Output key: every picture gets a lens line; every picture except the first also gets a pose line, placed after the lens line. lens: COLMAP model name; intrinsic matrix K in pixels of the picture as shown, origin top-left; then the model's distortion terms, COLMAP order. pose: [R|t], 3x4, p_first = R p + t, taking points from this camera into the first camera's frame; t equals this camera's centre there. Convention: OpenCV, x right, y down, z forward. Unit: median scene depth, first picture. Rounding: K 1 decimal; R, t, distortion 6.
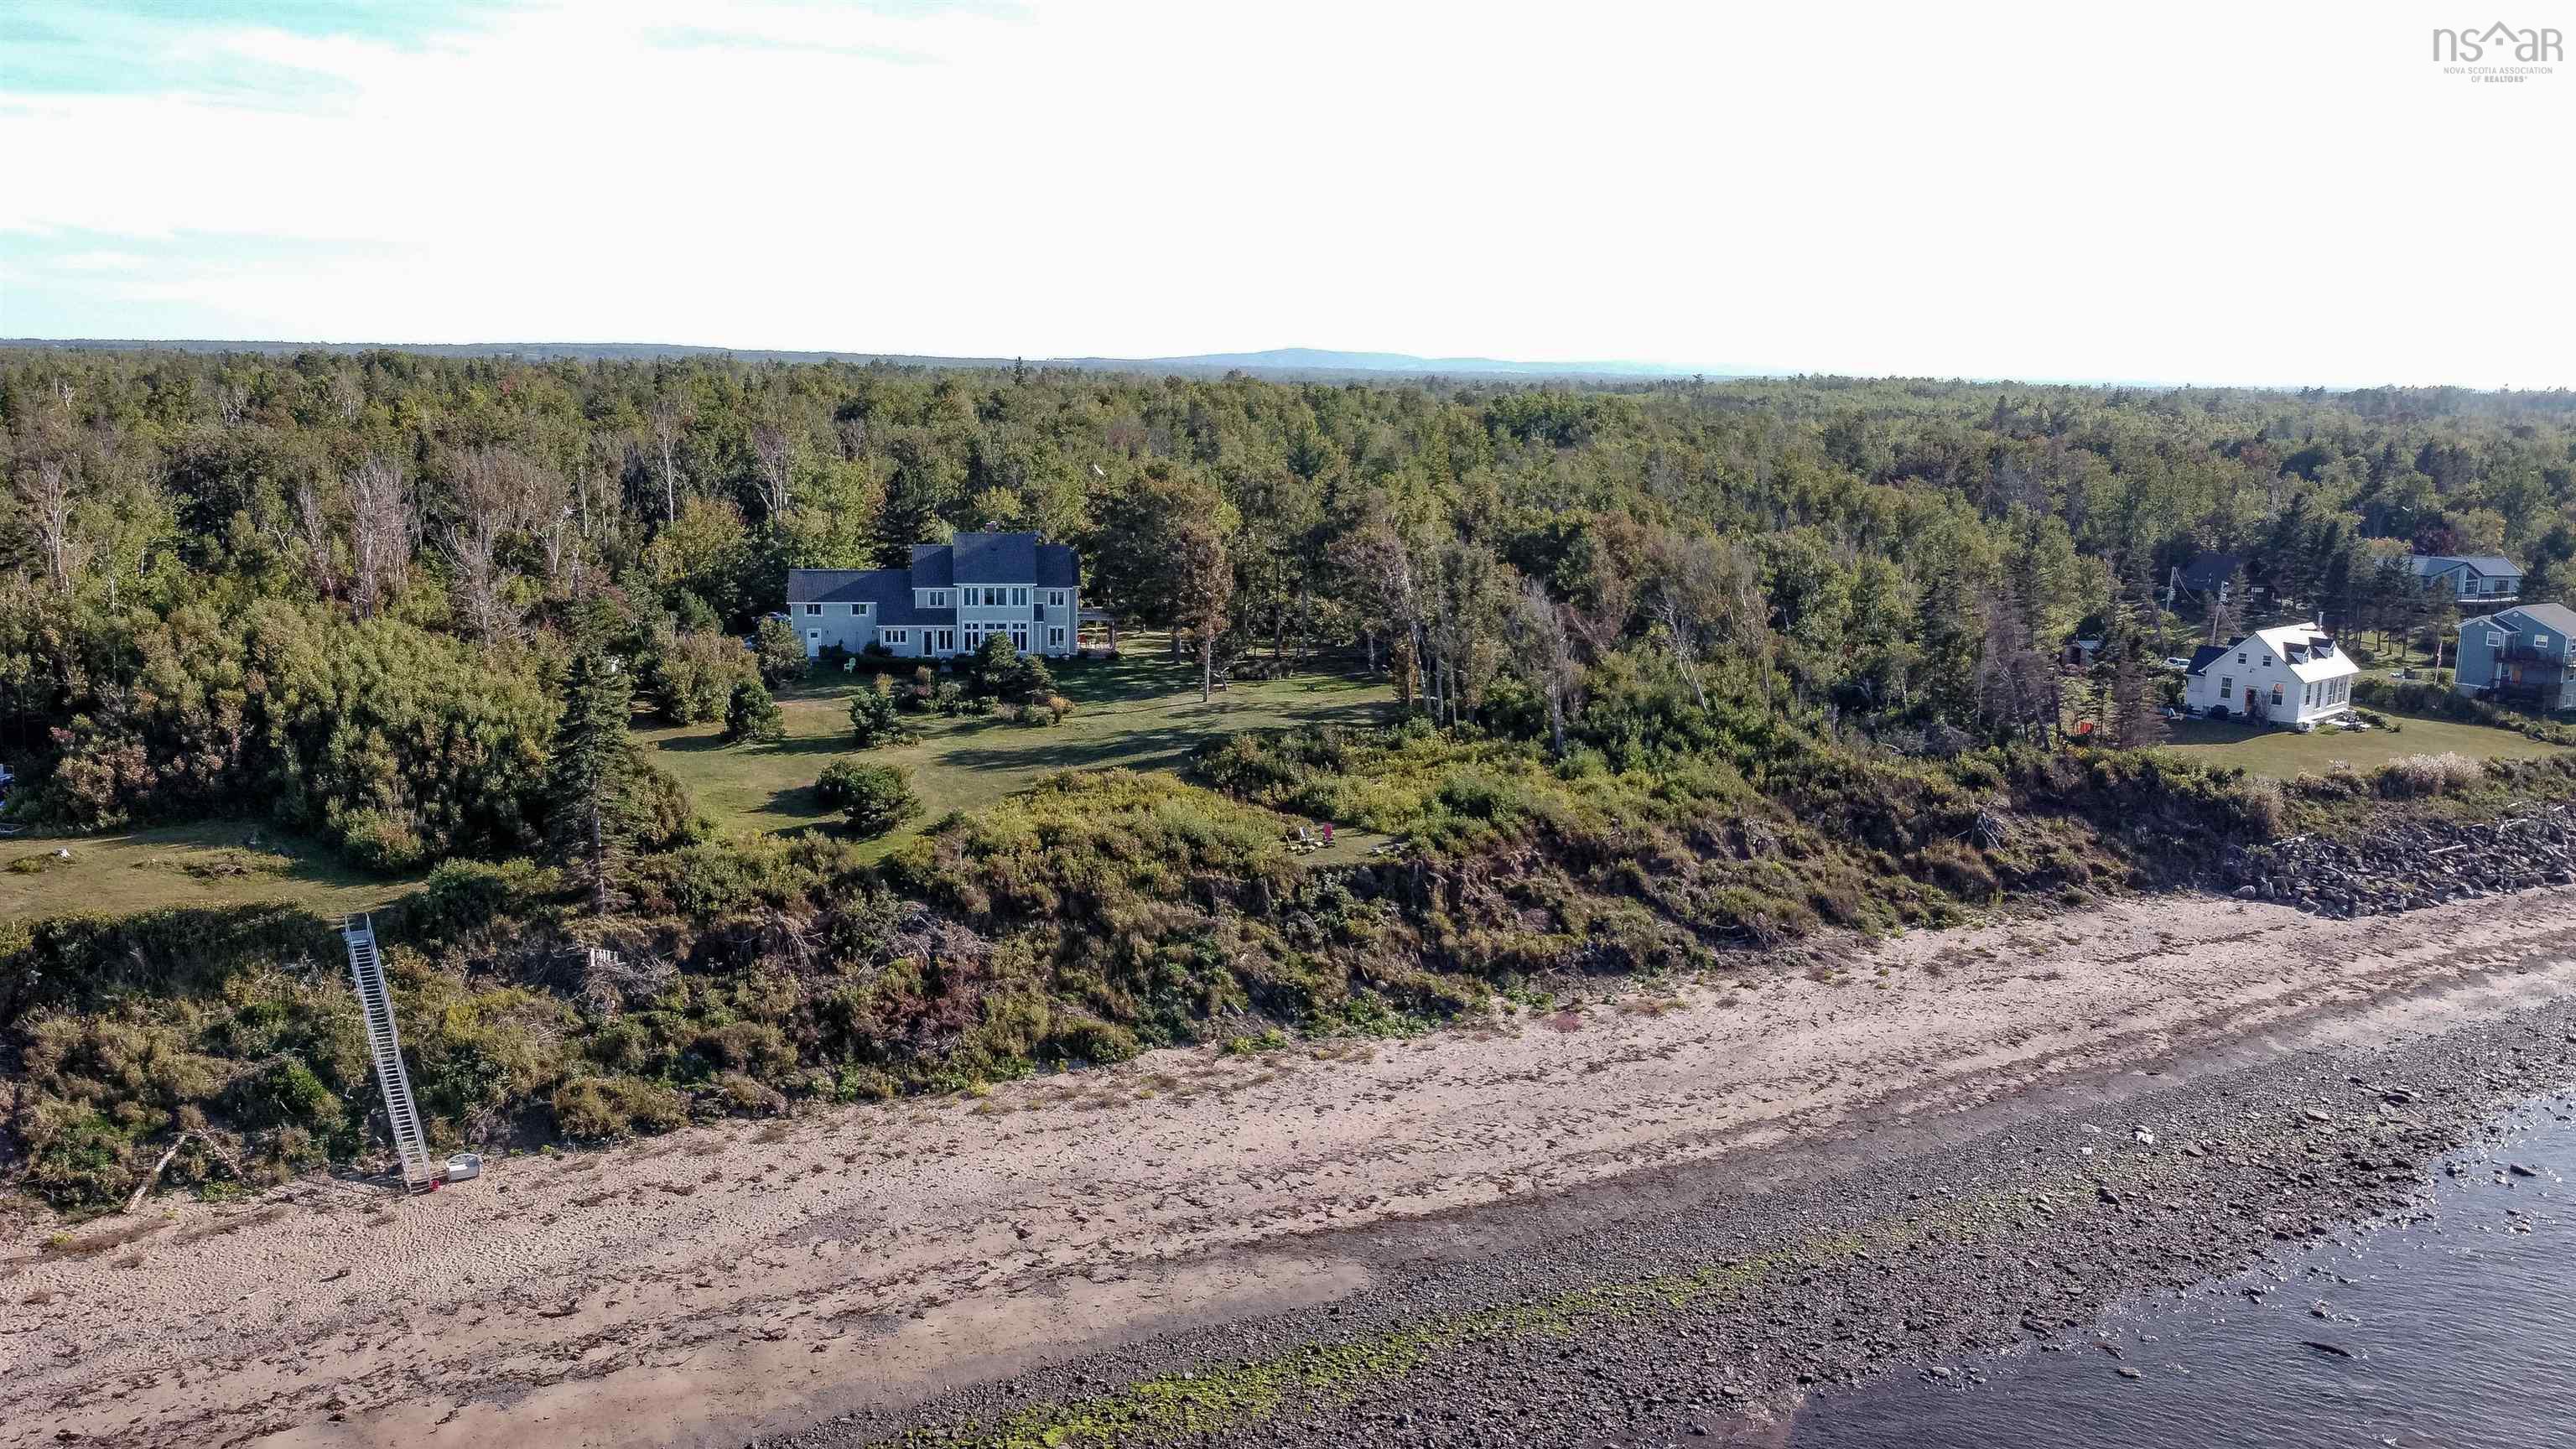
lens RADIAL K [[1922.4, 0, 1333.6], [0, 1922.4, 724.3], [0, 0, 1]] dist [0.002710, 0.000484]
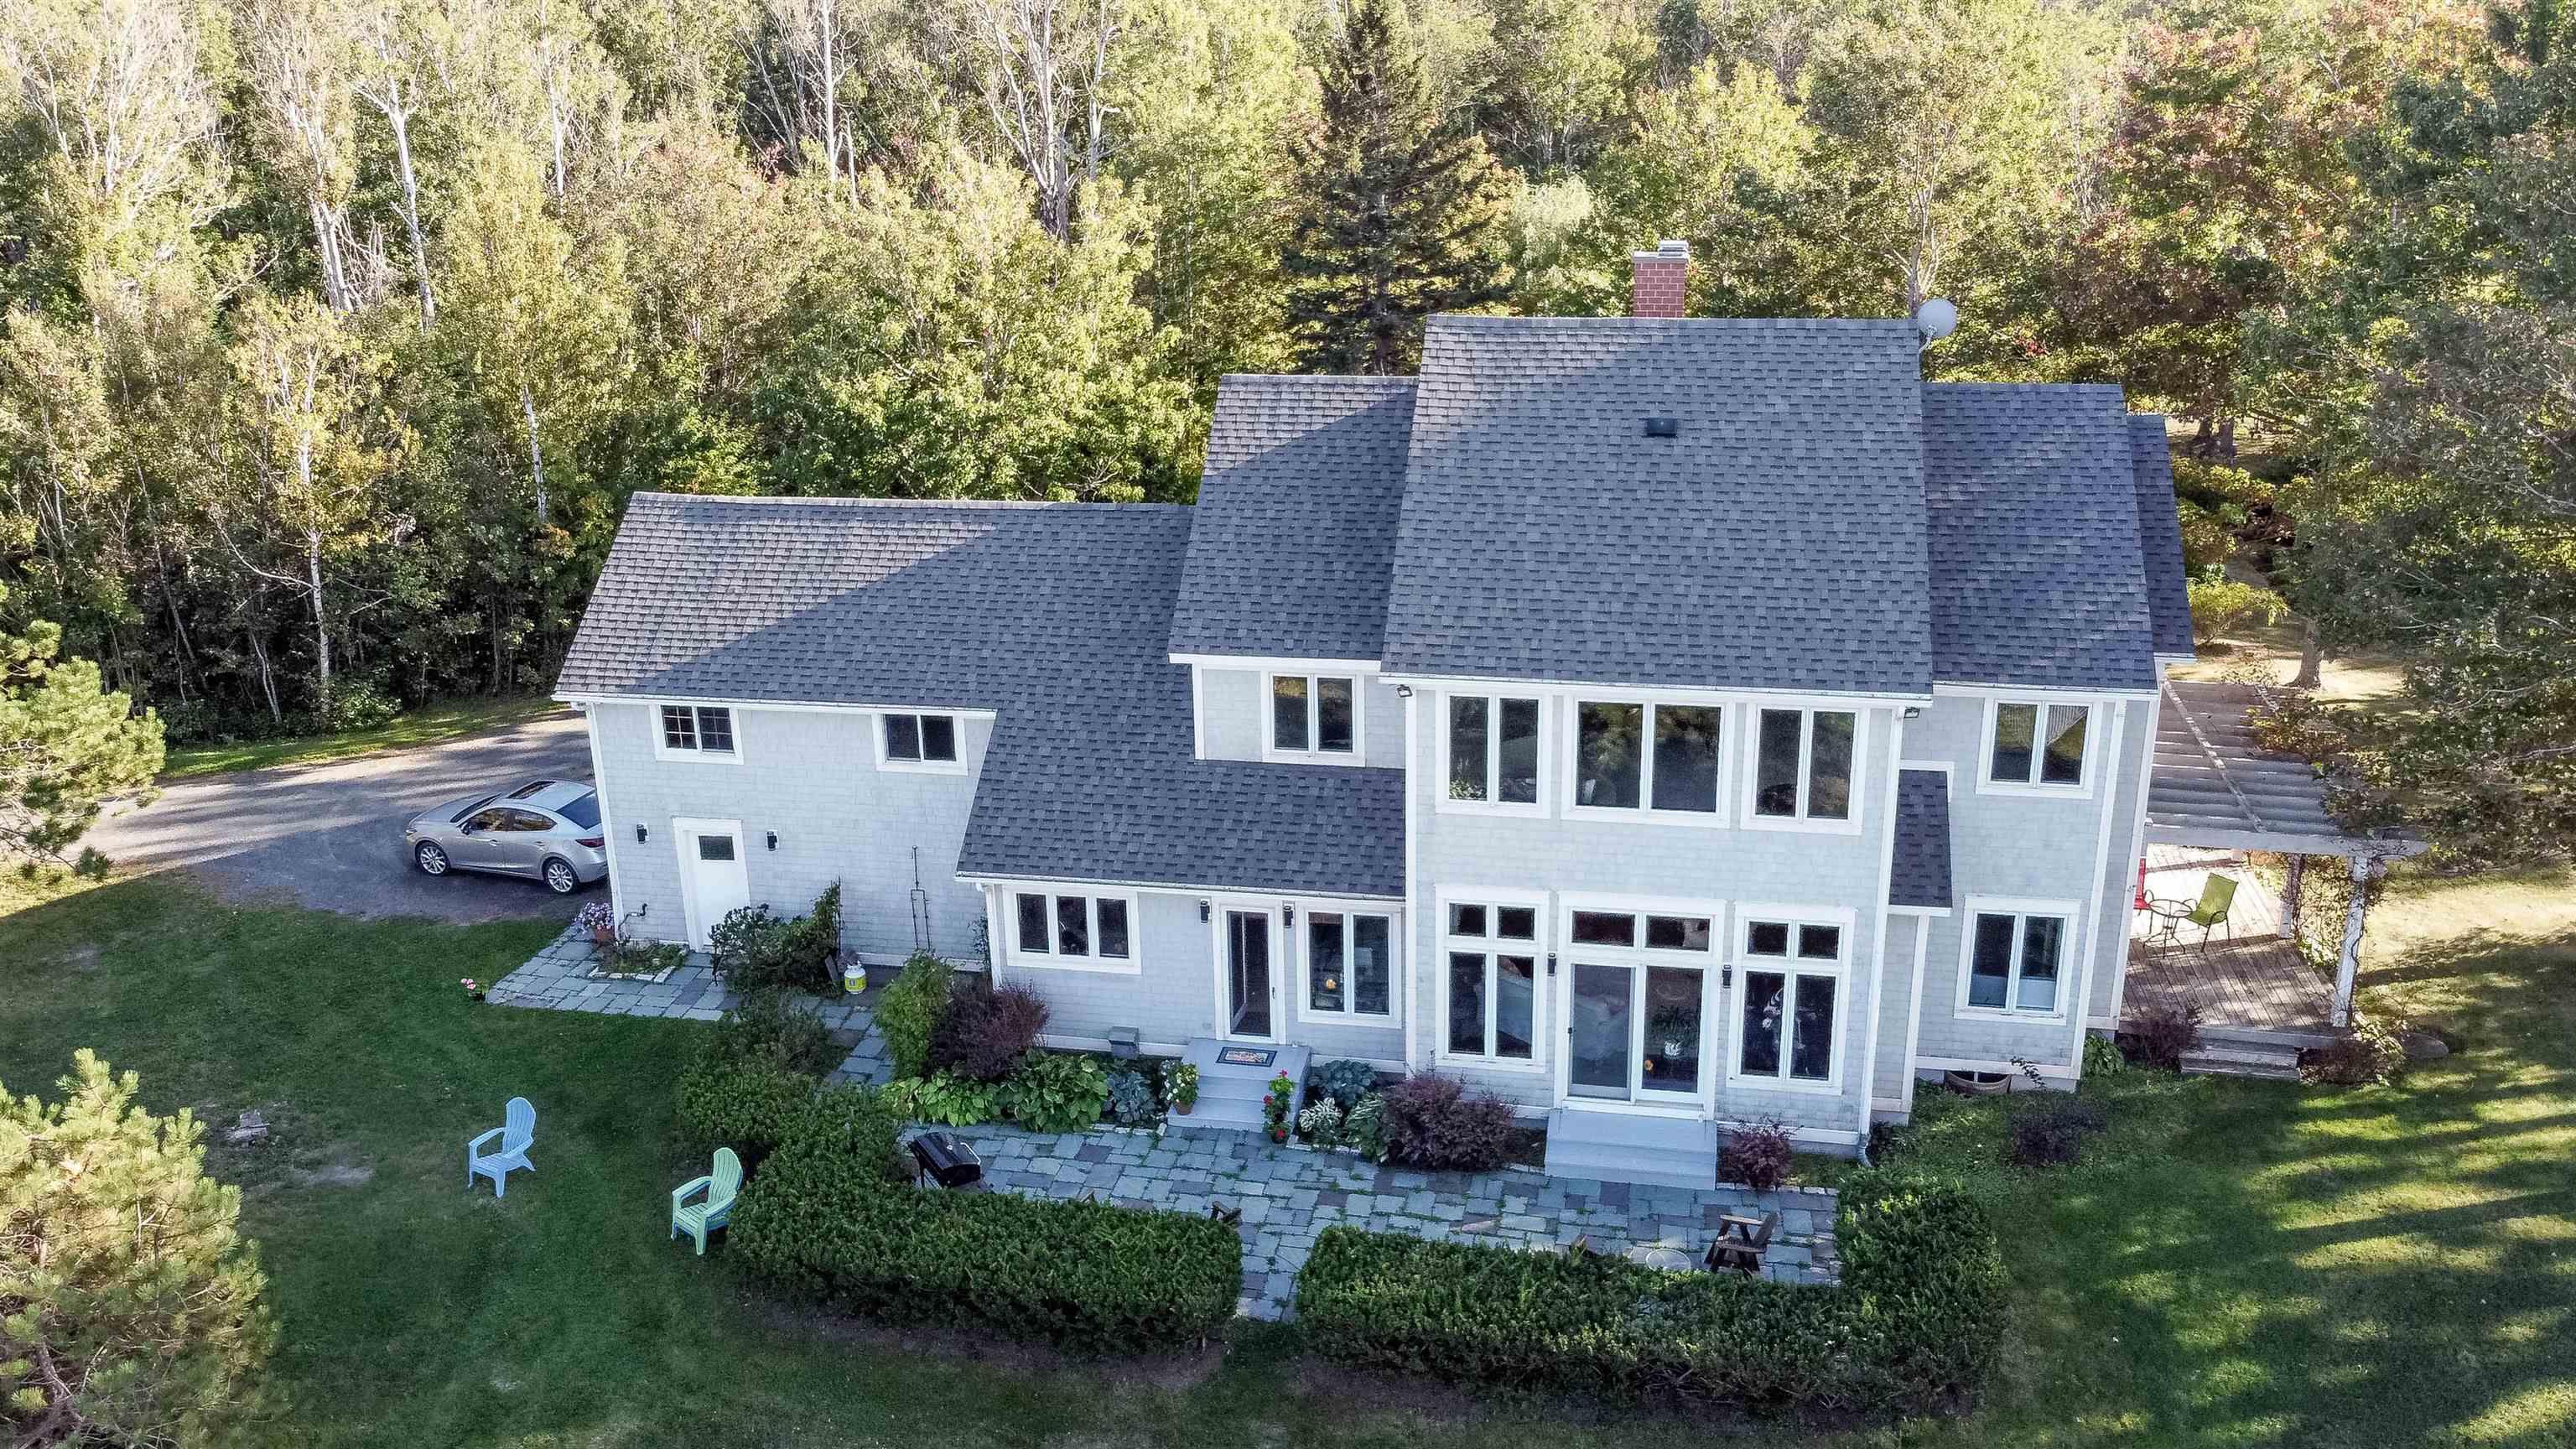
lens RADIAL K [[1952.0, 0, 1297.7], [0, 1952.0, 660.5], [0, 0, 1]] dist [-0.000142, -0.001065]
pose [[0.925216, 0.081322, -0.370623, -0.143662], [-0.022614, 0.986845, 0.160080, -0.098194], [0.378765, -0.139727, 0.914884, 0.842985]]
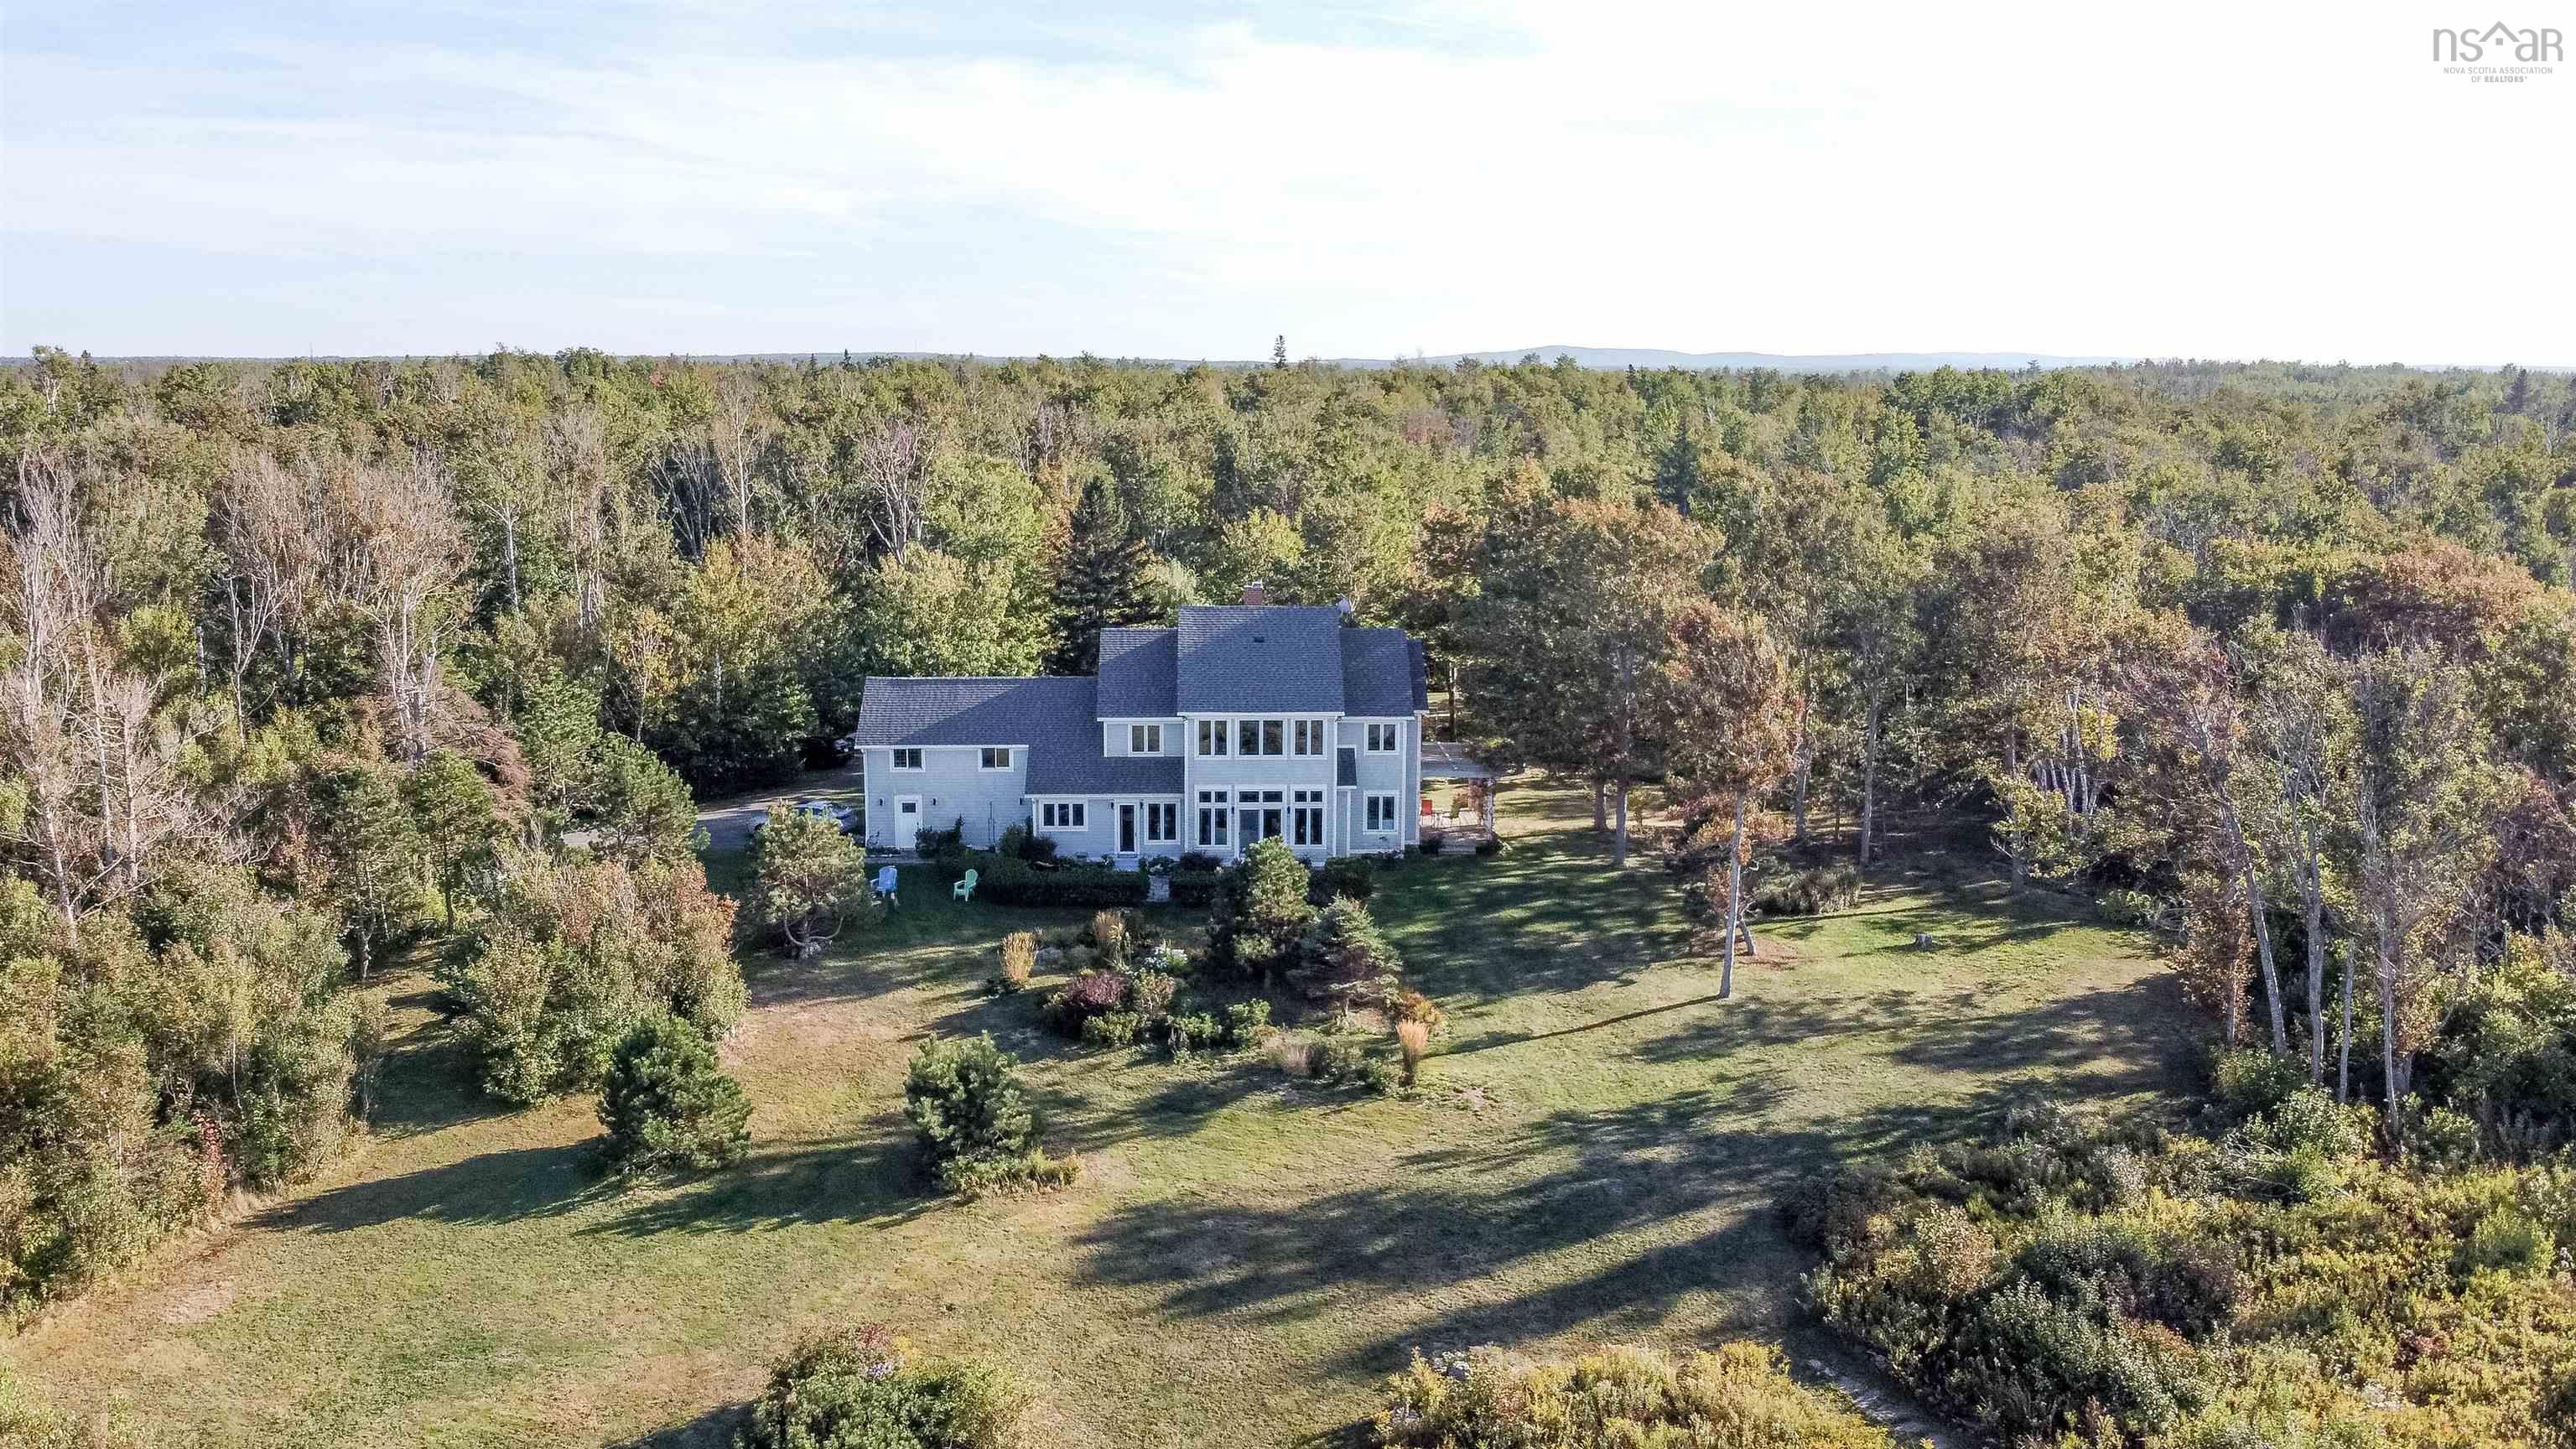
lens RADIAL K [[1952.0, 0, 1297.7], [0, 1952.0, 660.5], [0, 0, 1]] dist [-0.000142, -0.001065]
pose [[0.989311, 0.005187, -0.145728, -0.093180], [-0.010371, 0.999339, -0.034841, -0.068455], [0.145451, 0.035980, 0.988711, 0.502420]]
